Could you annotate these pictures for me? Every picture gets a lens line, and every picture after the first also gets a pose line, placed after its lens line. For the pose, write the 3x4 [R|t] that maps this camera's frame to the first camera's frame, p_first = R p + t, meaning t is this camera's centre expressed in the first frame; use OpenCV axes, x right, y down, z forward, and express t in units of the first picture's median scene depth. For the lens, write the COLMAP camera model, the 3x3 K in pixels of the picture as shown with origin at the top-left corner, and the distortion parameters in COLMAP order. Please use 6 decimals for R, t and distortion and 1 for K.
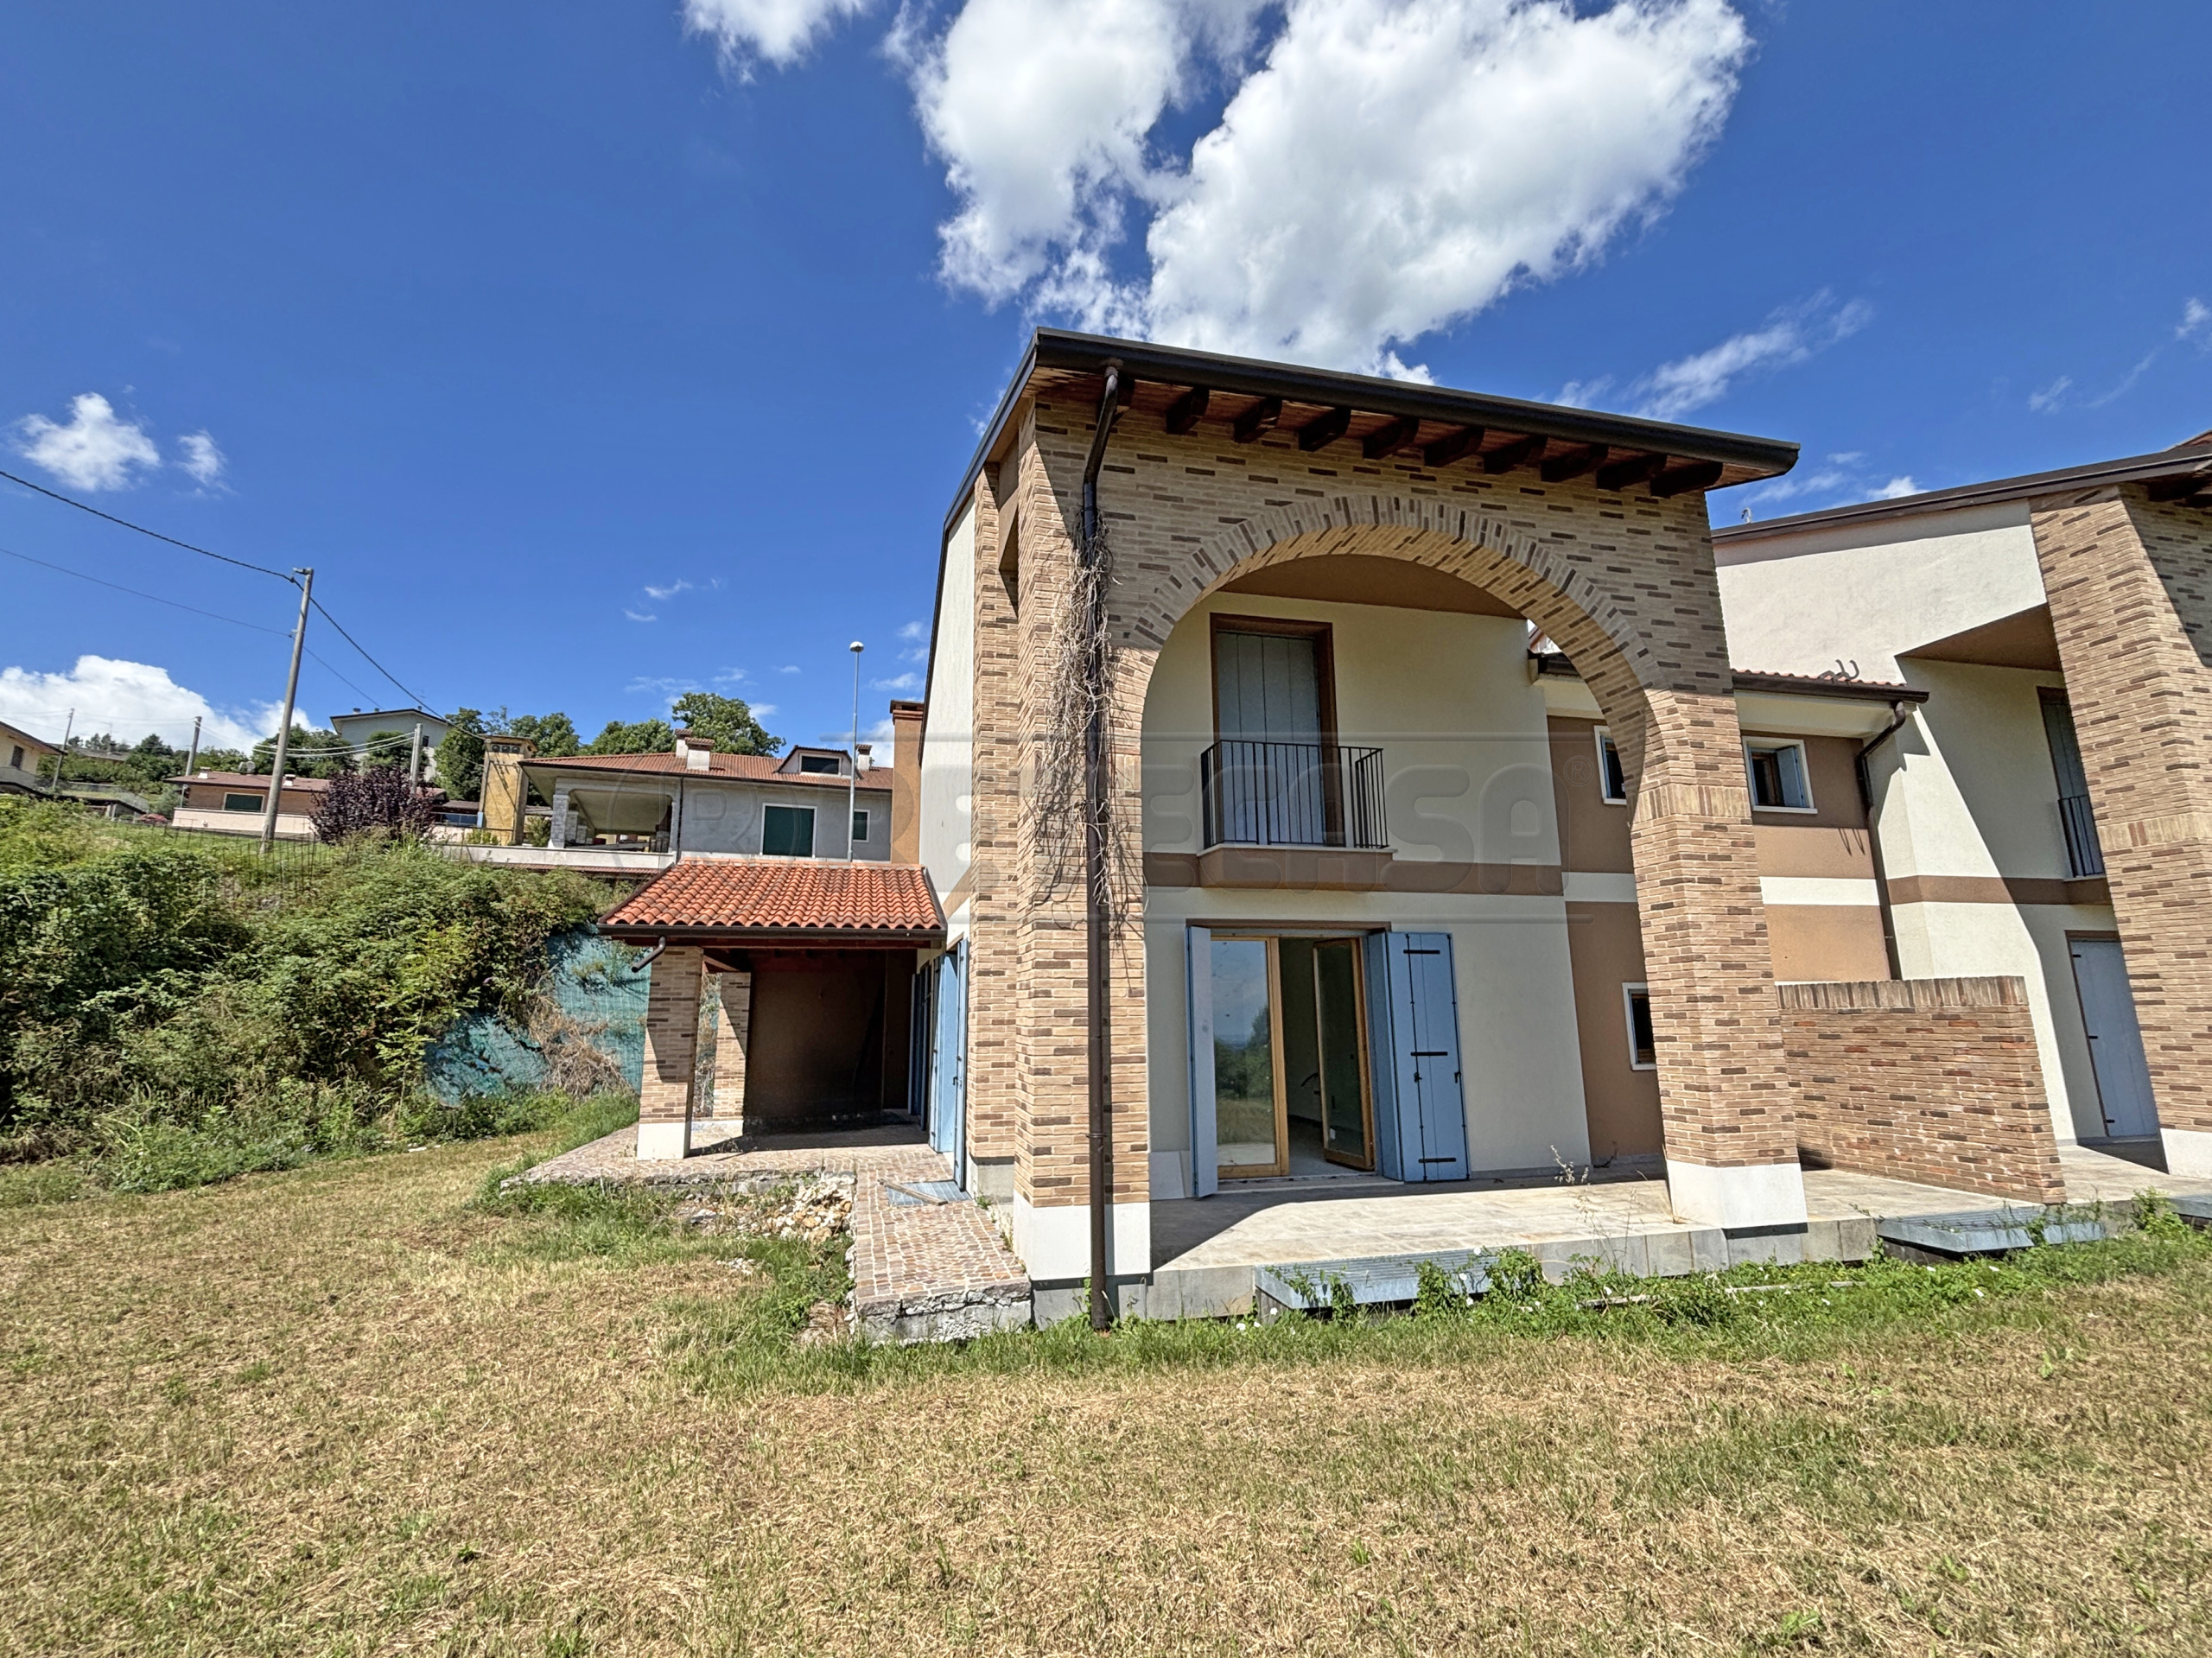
lens RADIAL K [[990.8, 0, 1085.3], [0, 990.8, 825.2], [0, 0, 1]] dist [-0.001569, -0.000880]
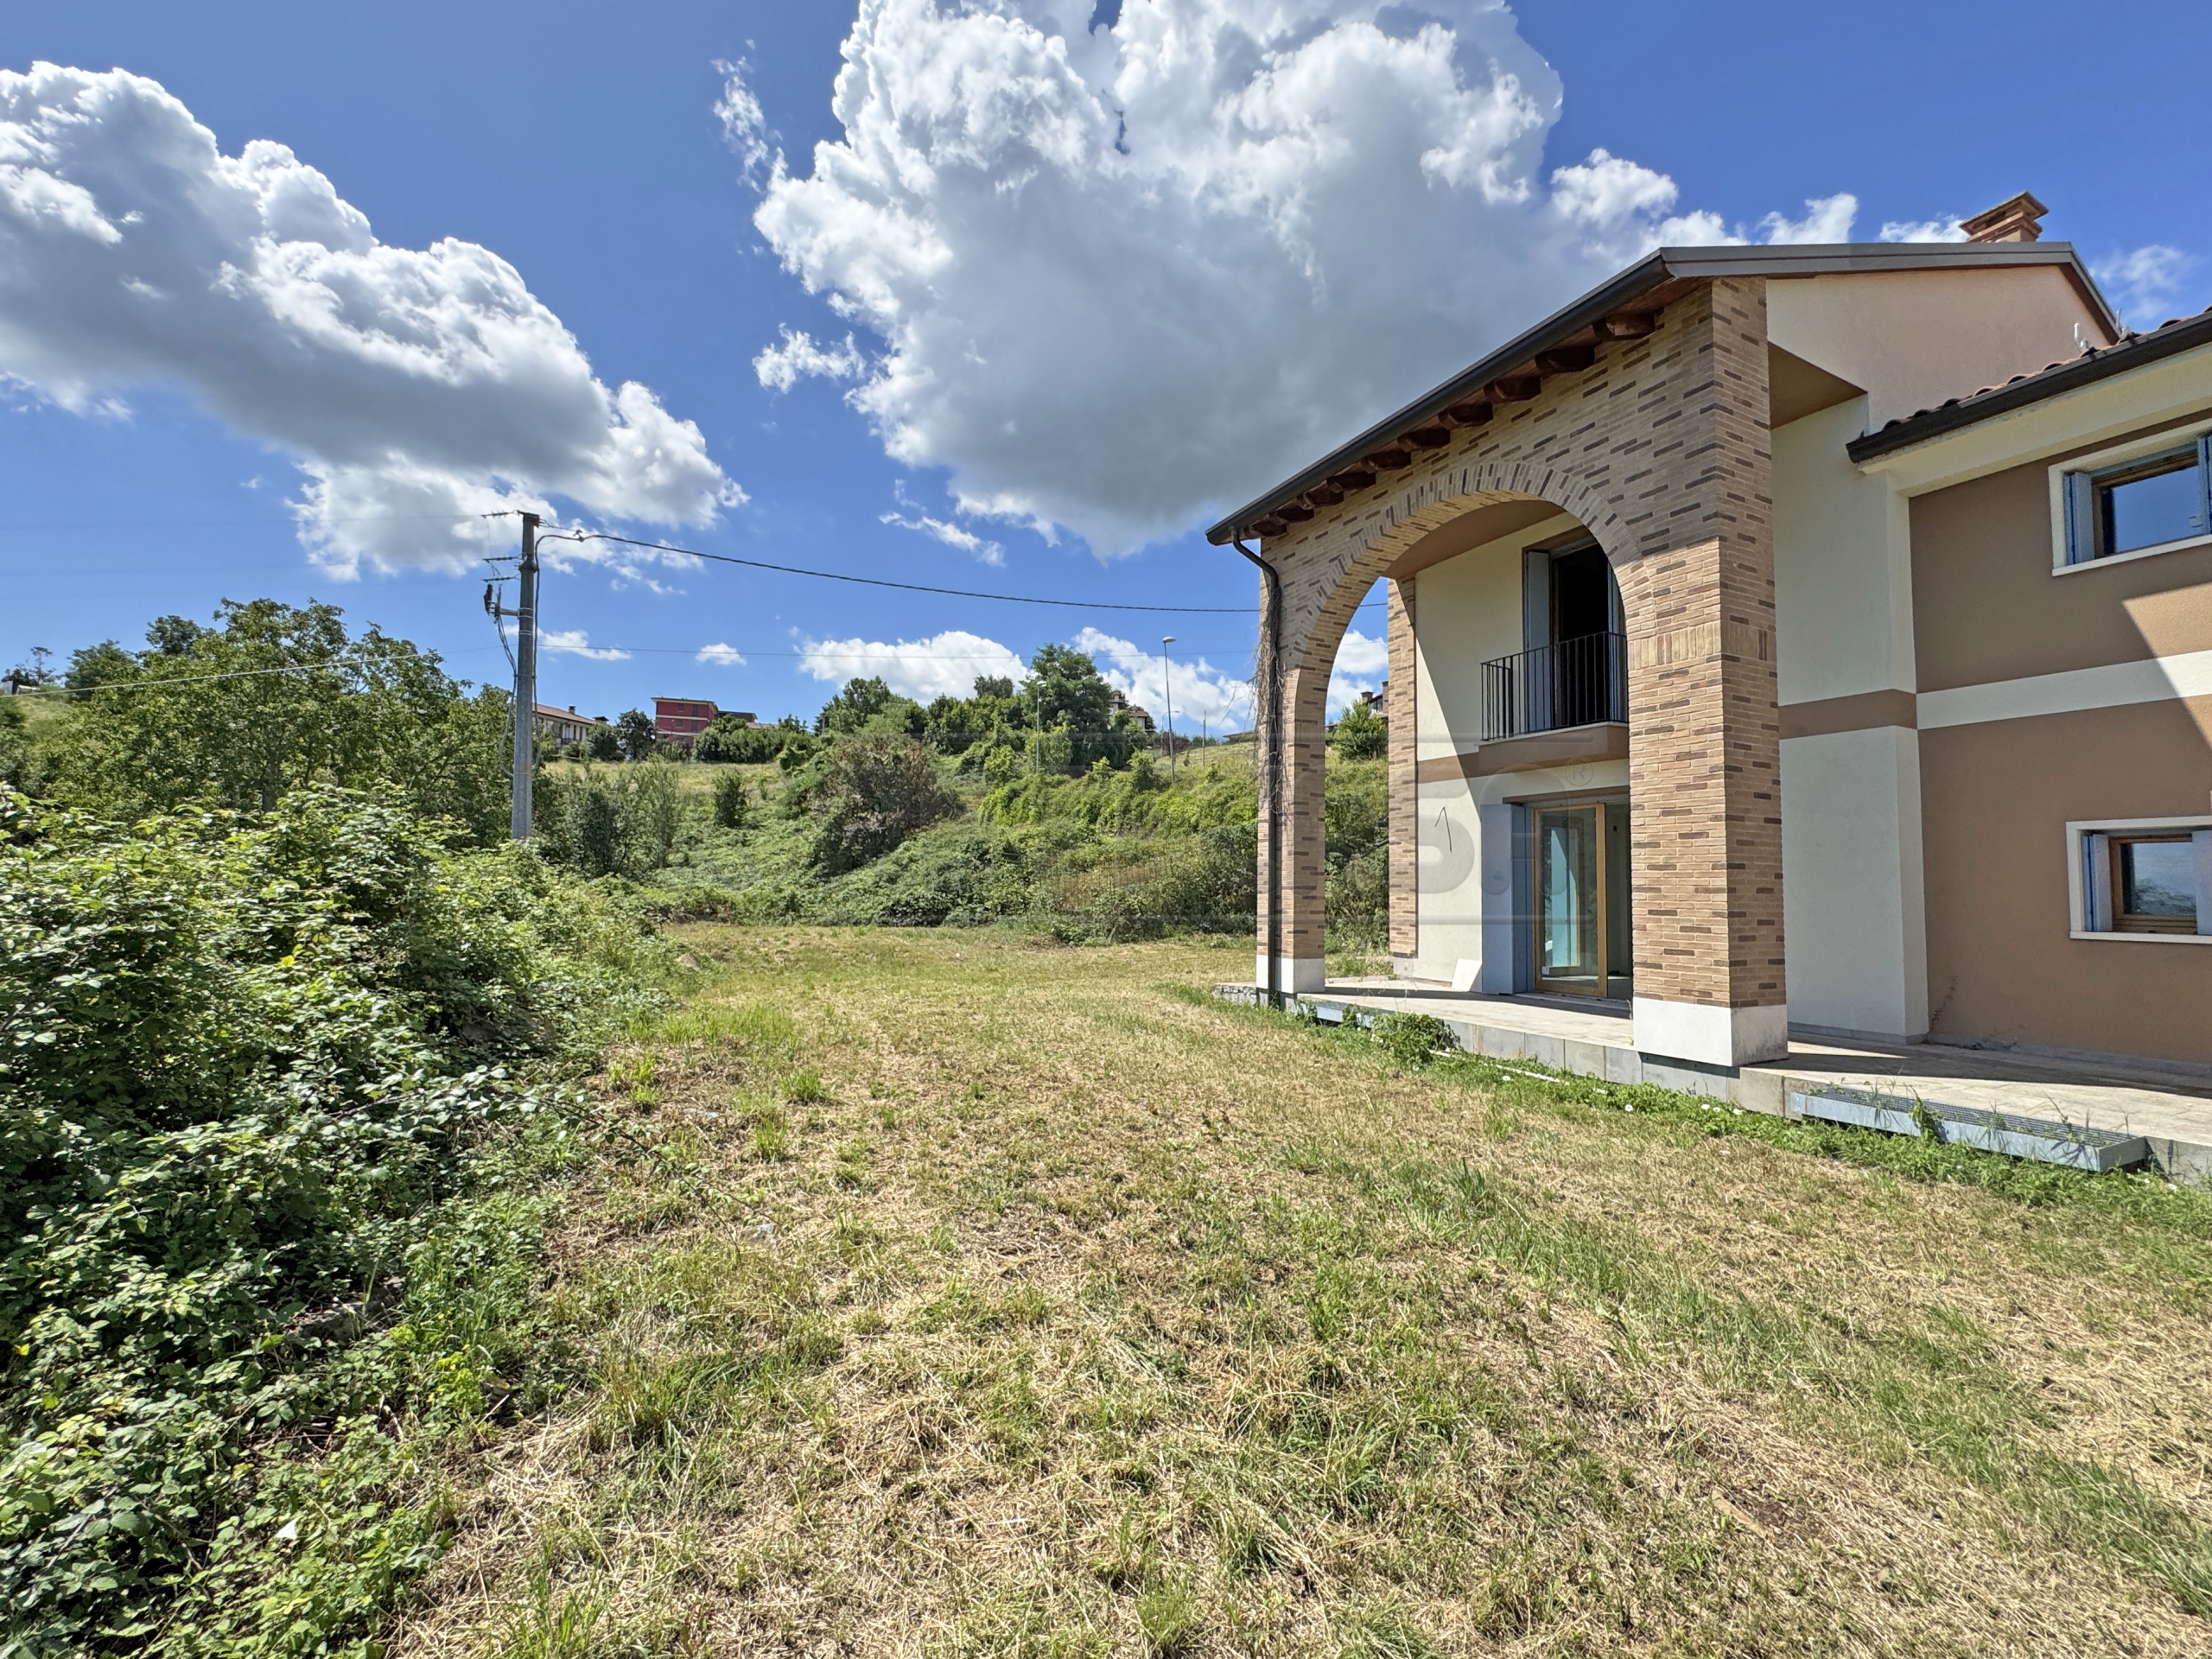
lens RADIAL K [[928.3, 0, 1114.9], [0, 928.3, 829.3], [0, 0, 1]] dist [-0.000149, -0.001194]
pose [[0.239507, -0.049080, -0.969653, 1.320105], [0.168387, 0.985686, -0.008299, 0.065509], [0.956181, -0.161290, 0.244343, 0.200204]]
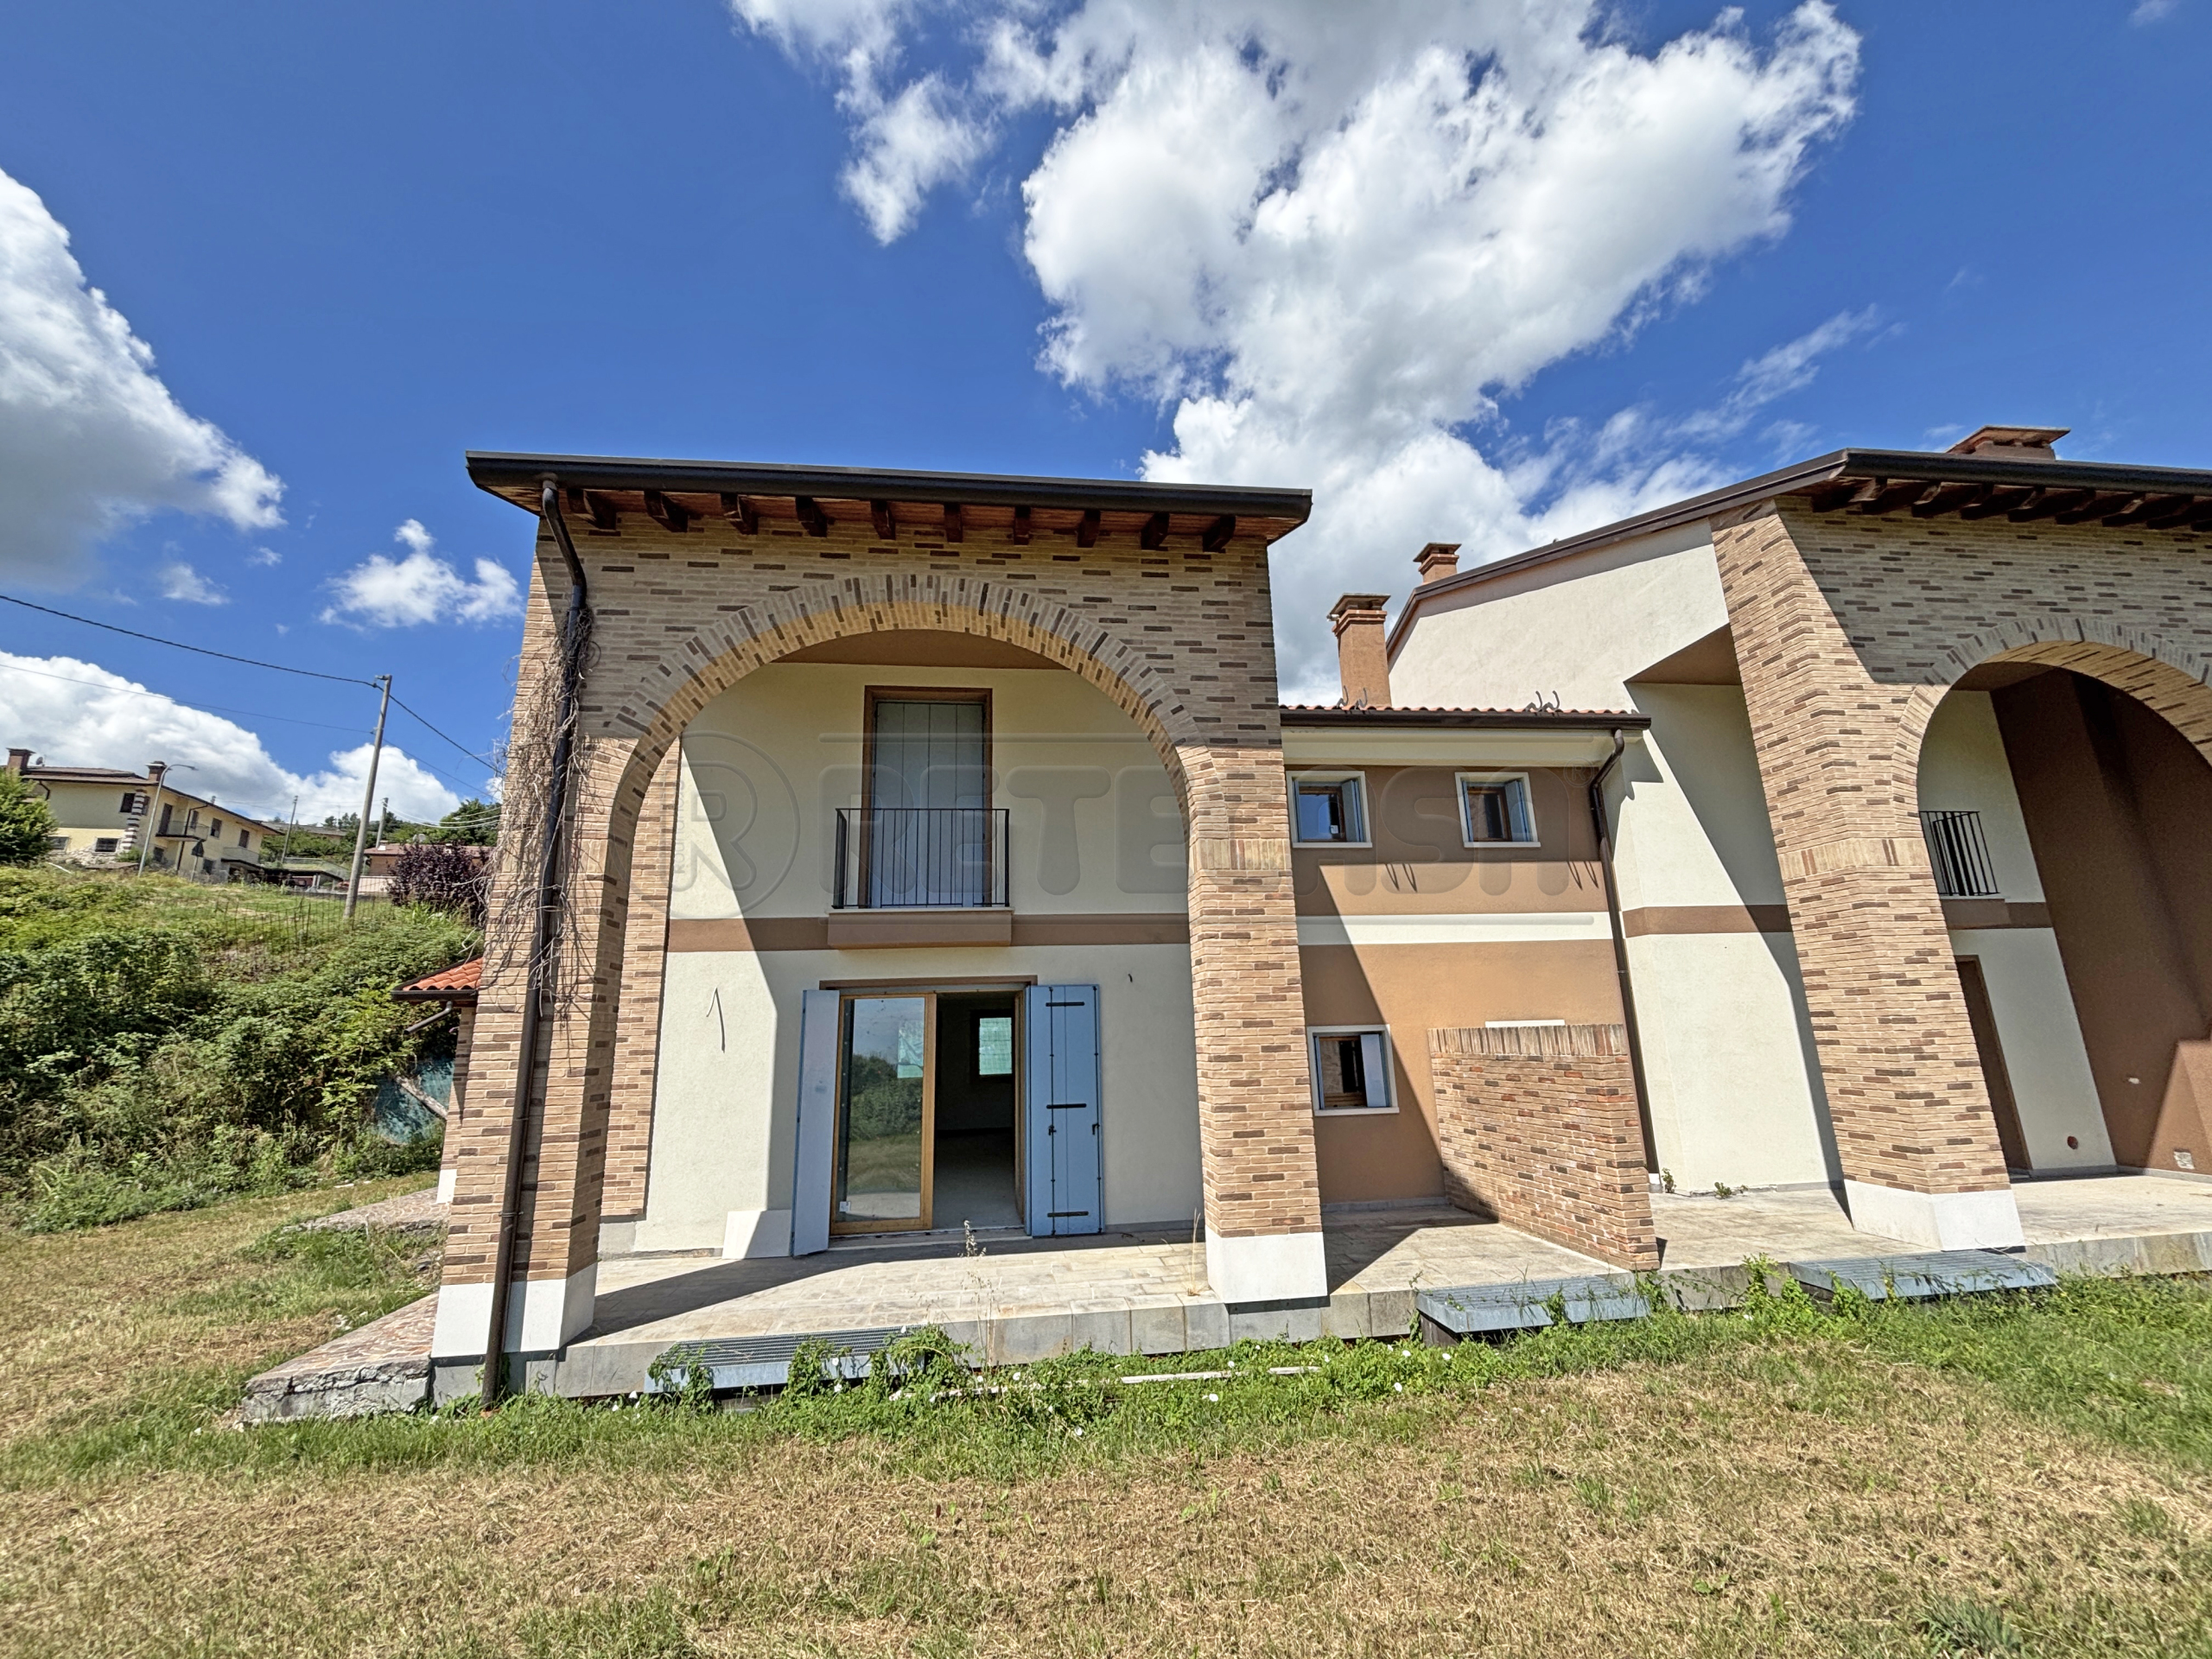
lens RADIAL K [[901.8, 0, 1088.9], [0, 901.8, 824.7], [0, 0, 1]] dist [-0.001519, -0.001694]
pose [[0.993891, -0.043312, -0.101514, 0.540789], [0.039599, 0.998481, -0.038304, -0.024367], [0.103019, 0.034050, 0.994096, 0.084634]]
